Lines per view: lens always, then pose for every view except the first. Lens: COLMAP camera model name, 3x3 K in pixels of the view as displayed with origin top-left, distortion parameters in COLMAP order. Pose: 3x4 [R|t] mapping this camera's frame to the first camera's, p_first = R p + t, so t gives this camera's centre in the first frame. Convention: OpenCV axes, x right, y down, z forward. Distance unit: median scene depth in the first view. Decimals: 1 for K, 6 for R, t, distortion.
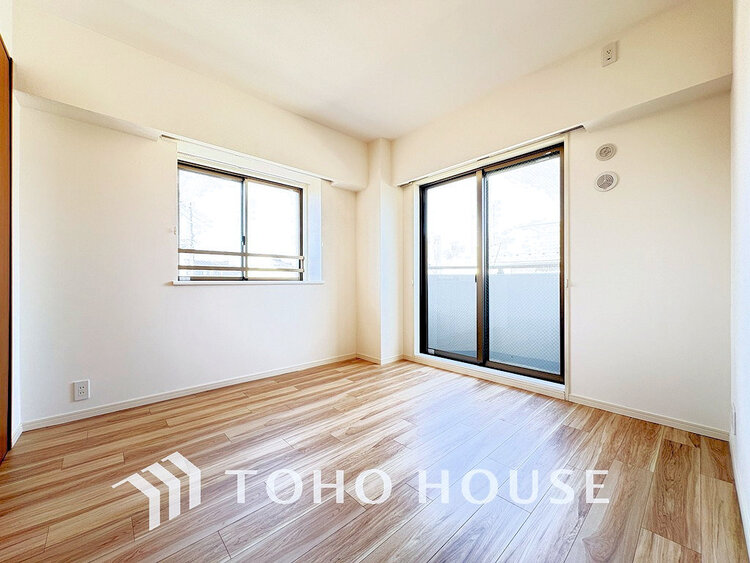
lens RADIAL K [[298.6, 0, 375.0], [0, 298.6, 280.8], [0, 0, 1]] dist [-0.002894, -0.000088]
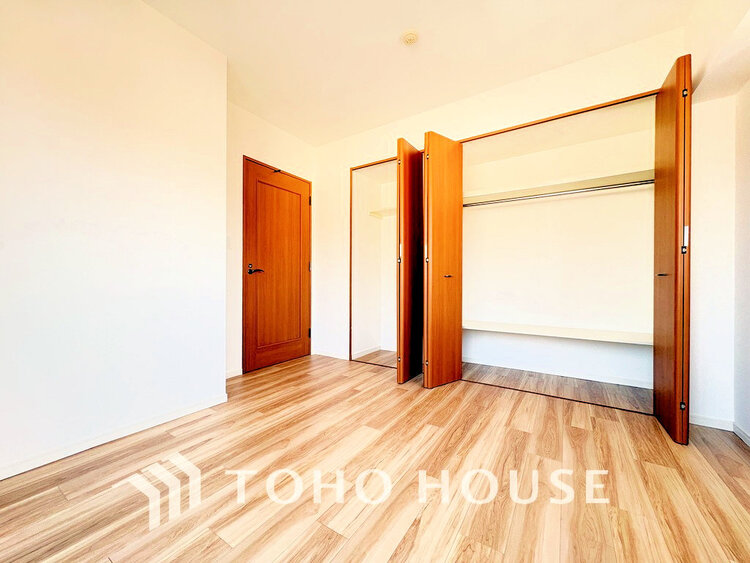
lens RADIAL K [[298.6, 0, 375.1], [0, 298.6, 281.1], [0, 0, 1]] dist [-0.002894, -0.000088]
pose [[-0.967482, -0.000603, -0.252940, 0.191746], [-0.001371, 0.999995, 0.002860, 0.018567], [0.252937, 0.003114, -0.967478, 1.685449]]
